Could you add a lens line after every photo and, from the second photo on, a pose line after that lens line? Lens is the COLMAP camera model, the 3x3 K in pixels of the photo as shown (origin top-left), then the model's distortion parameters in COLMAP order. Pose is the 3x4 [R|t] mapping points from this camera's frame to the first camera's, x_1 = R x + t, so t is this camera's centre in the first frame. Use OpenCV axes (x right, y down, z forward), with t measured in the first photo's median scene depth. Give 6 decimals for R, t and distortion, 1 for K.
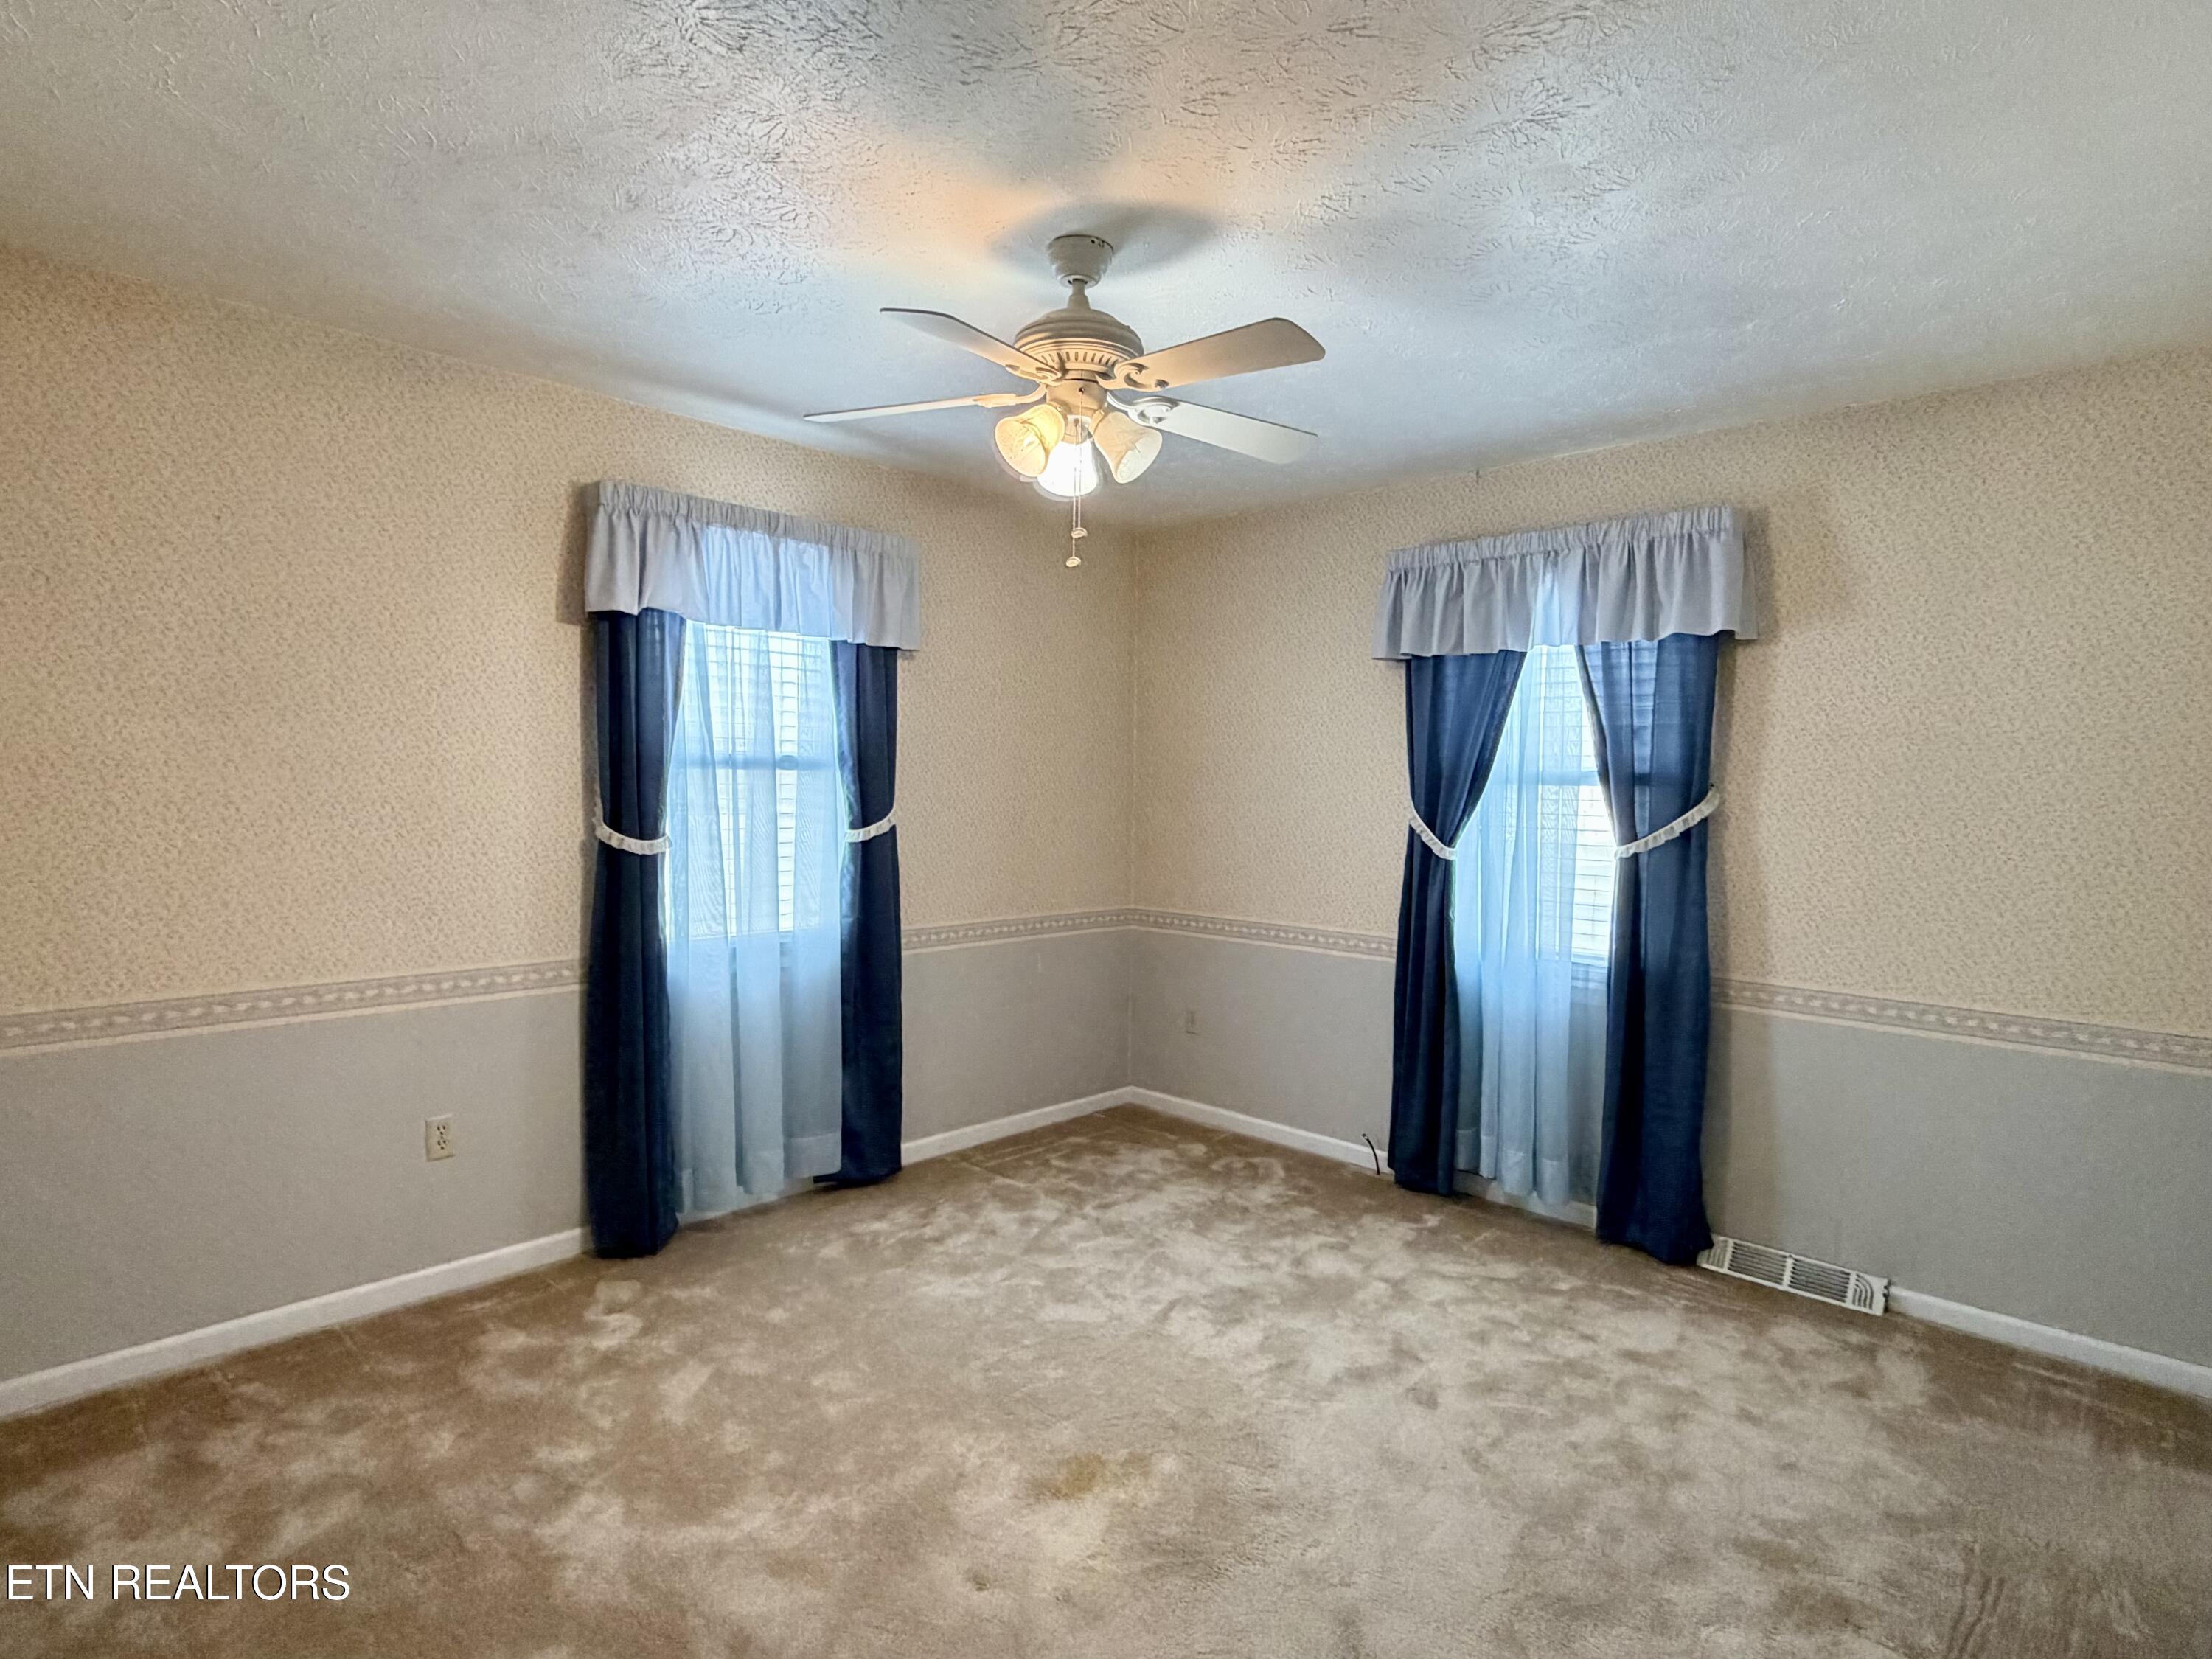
lens RADIAL K [[1131.5, 0, 1103.3], [0, 1131.5, 798.2], [0, 0, 1]] dist [-0.000961, 0.000088]
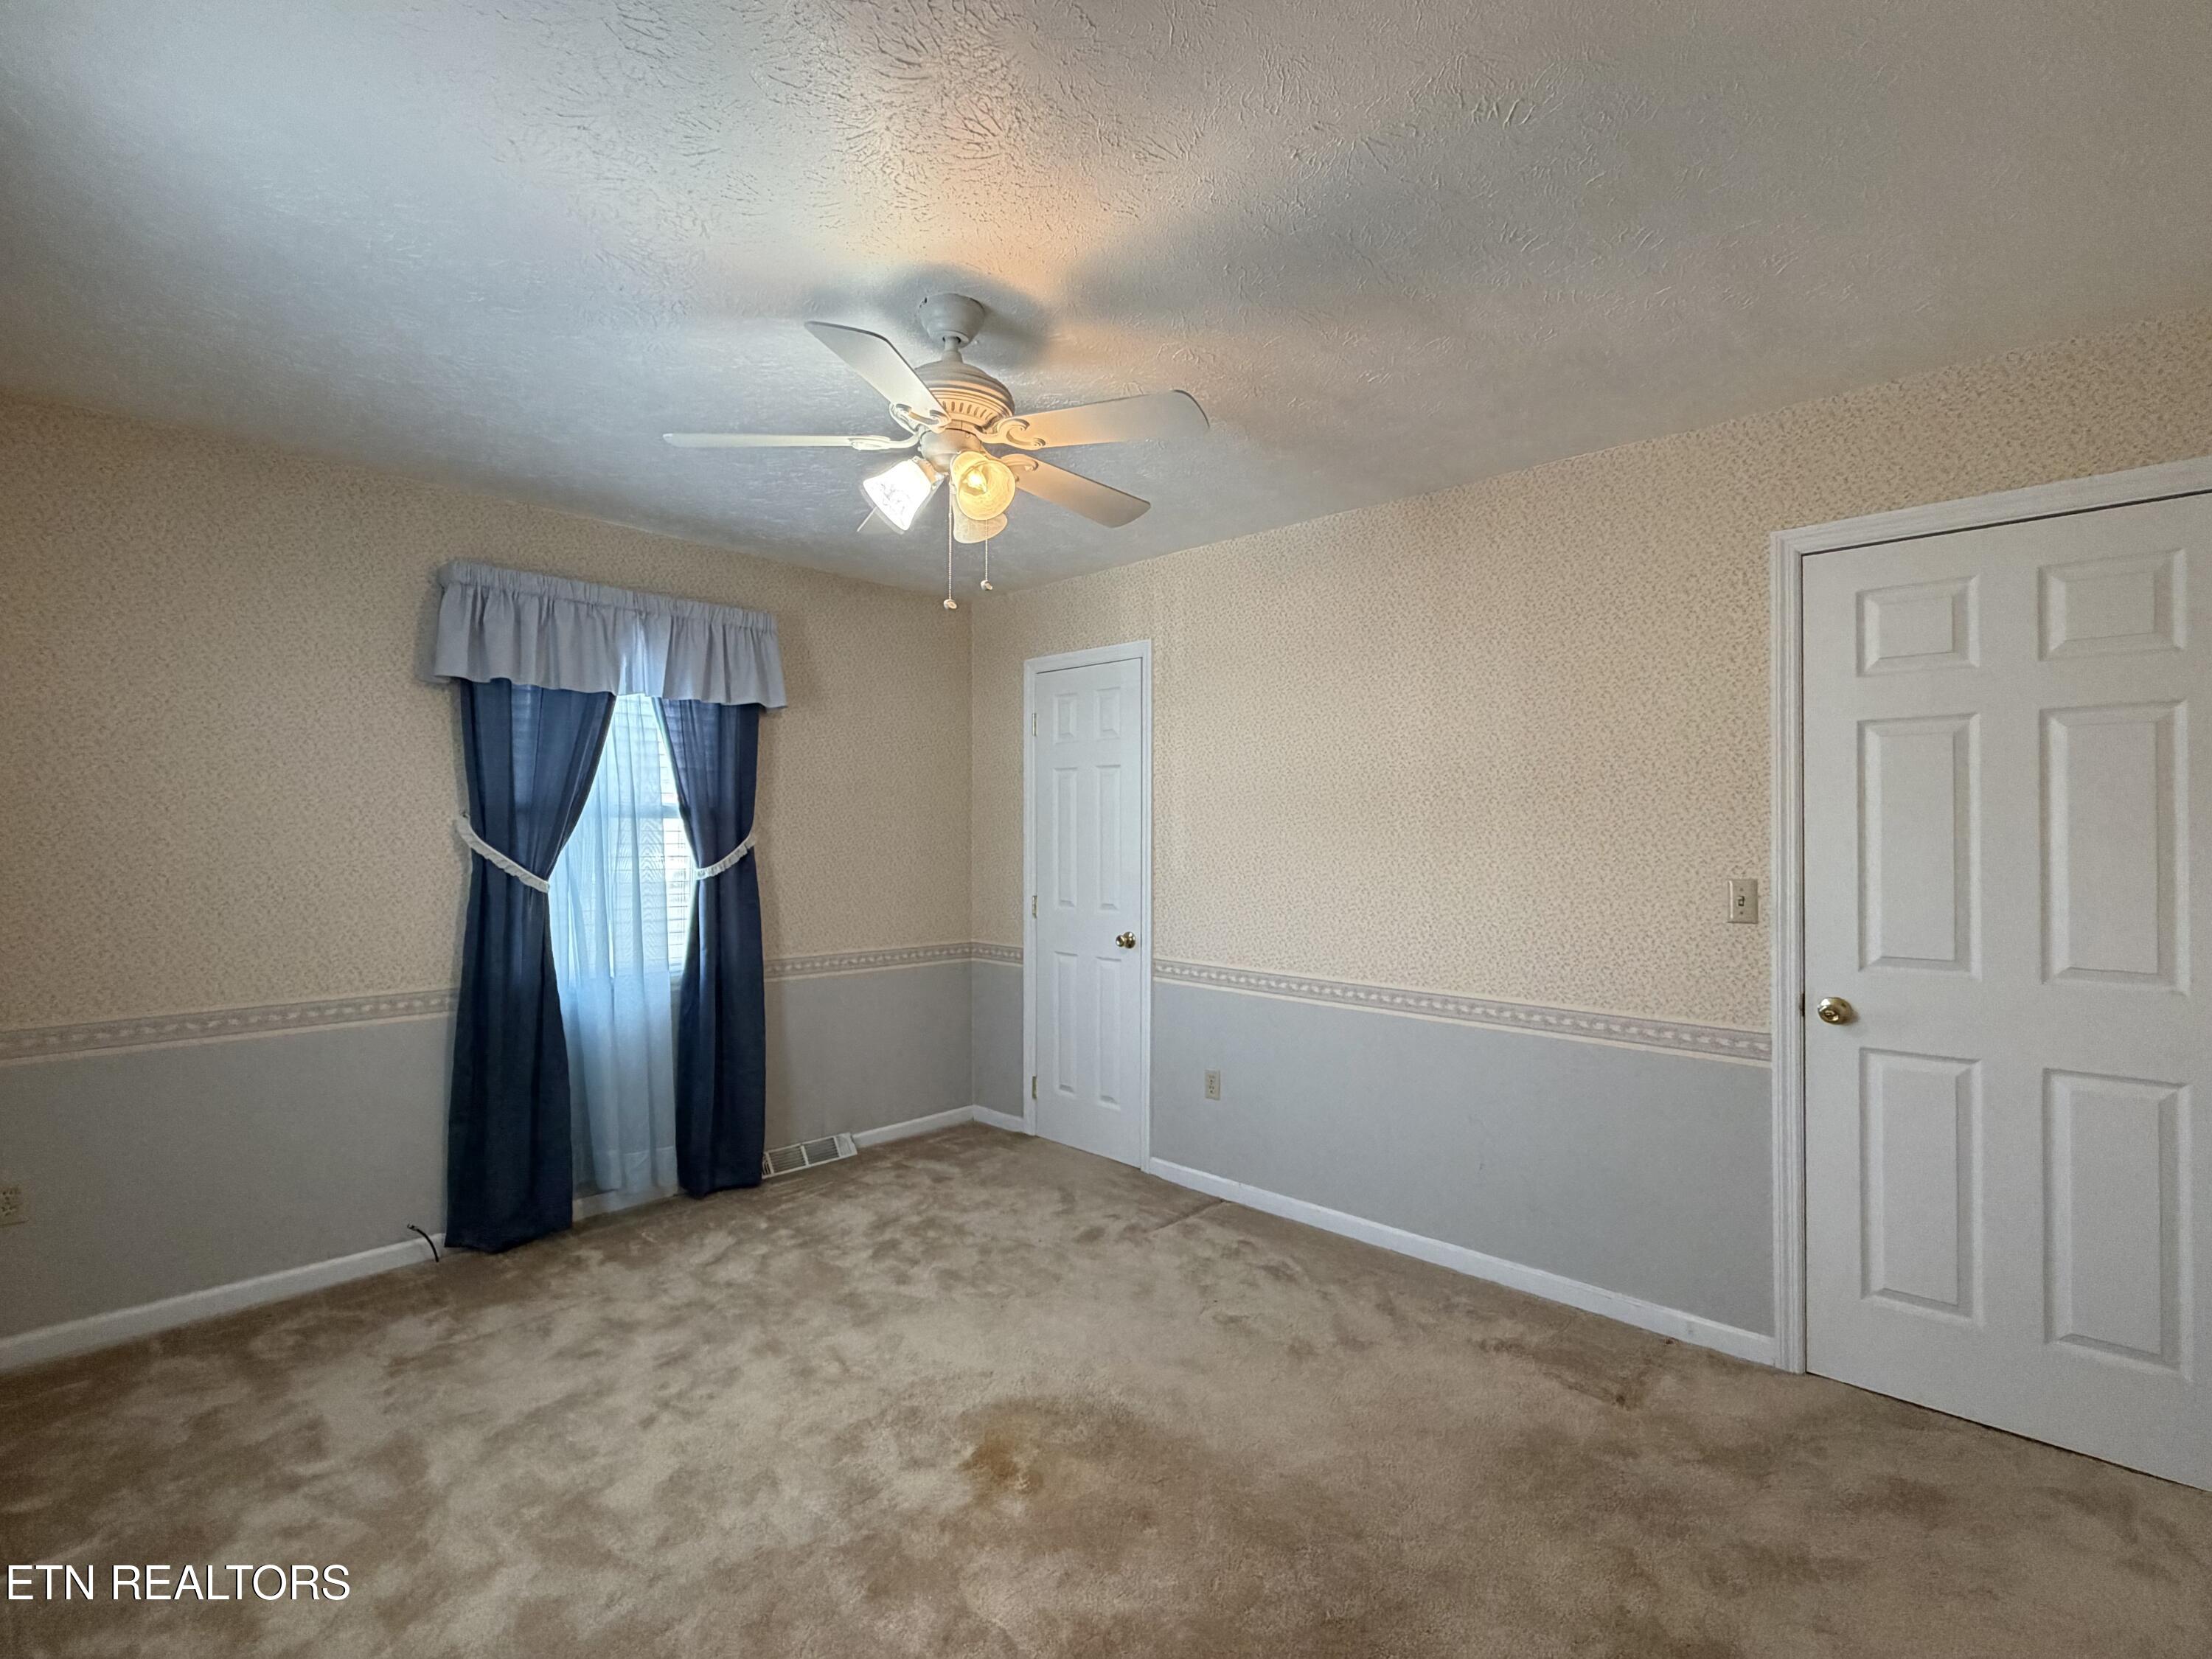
lens RADIAL K [[991.0, 0, 1106.0], [0, 991.0, 829.5], [0, 0, 1]] dist [-0.001979, -0.000184]
pose [[0.017088, -0.019101, 0.999672, -0.666811], [0.000445, 0.999818, 0.019096, -0.022226], [-0.999854, 0.000119, 0.017094, 0.610824]]
